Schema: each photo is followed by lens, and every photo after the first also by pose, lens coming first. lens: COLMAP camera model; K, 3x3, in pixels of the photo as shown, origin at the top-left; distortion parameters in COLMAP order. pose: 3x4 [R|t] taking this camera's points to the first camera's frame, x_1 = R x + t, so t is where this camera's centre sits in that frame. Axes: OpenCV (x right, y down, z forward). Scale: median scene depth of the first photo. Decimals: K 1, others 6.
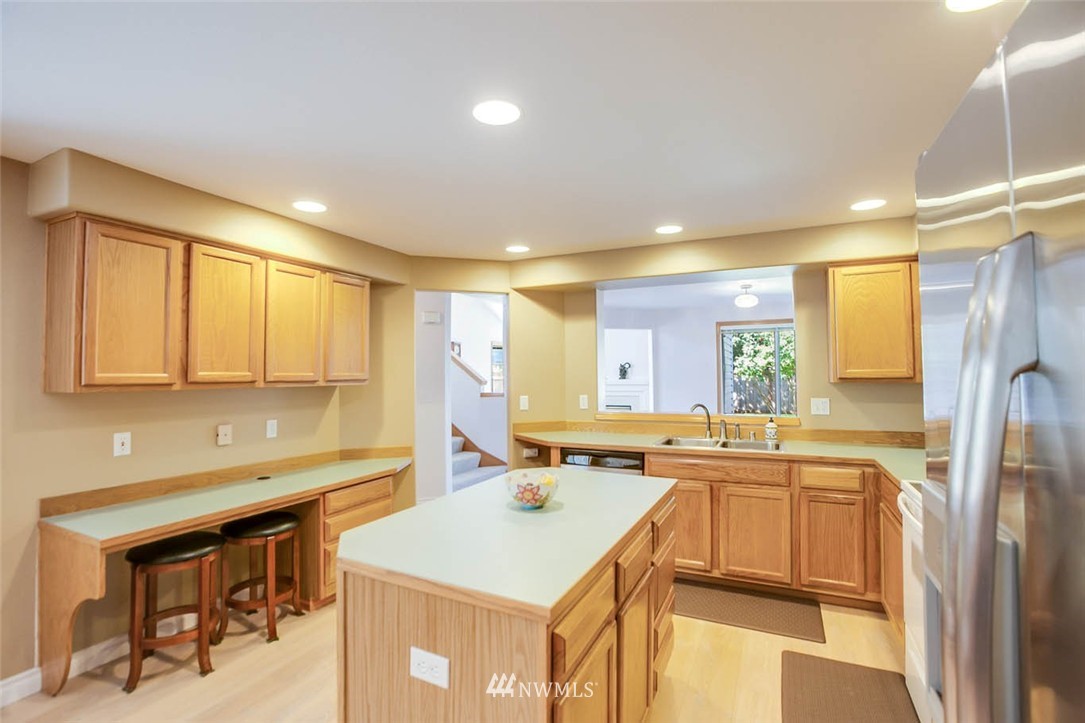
lens RADIAL K [[496.8, 0, 542.5], [0, 496.8, 361.5], [0, 0, 1]] dist [-0.059161, 0.018655]
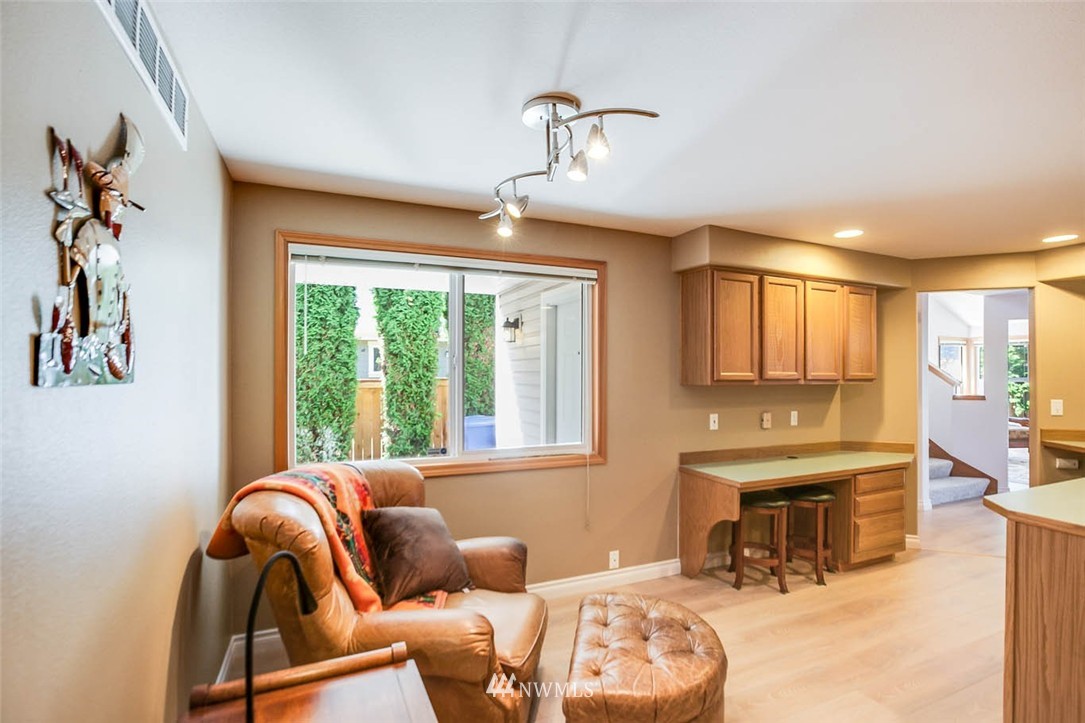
lens RADIAL K [[498.3, 0, 537.1], [0, 498.3, 381.4], [0, 0, 1]] dist [-0.028742, 0.000768]
pose [[0.756165, 0.014330, -0.654224, -0.281014], [0.010319, 0.999375, 0.033817, -0.004625], [0.654300, -0.032323, 0.755544, -0.435479]]
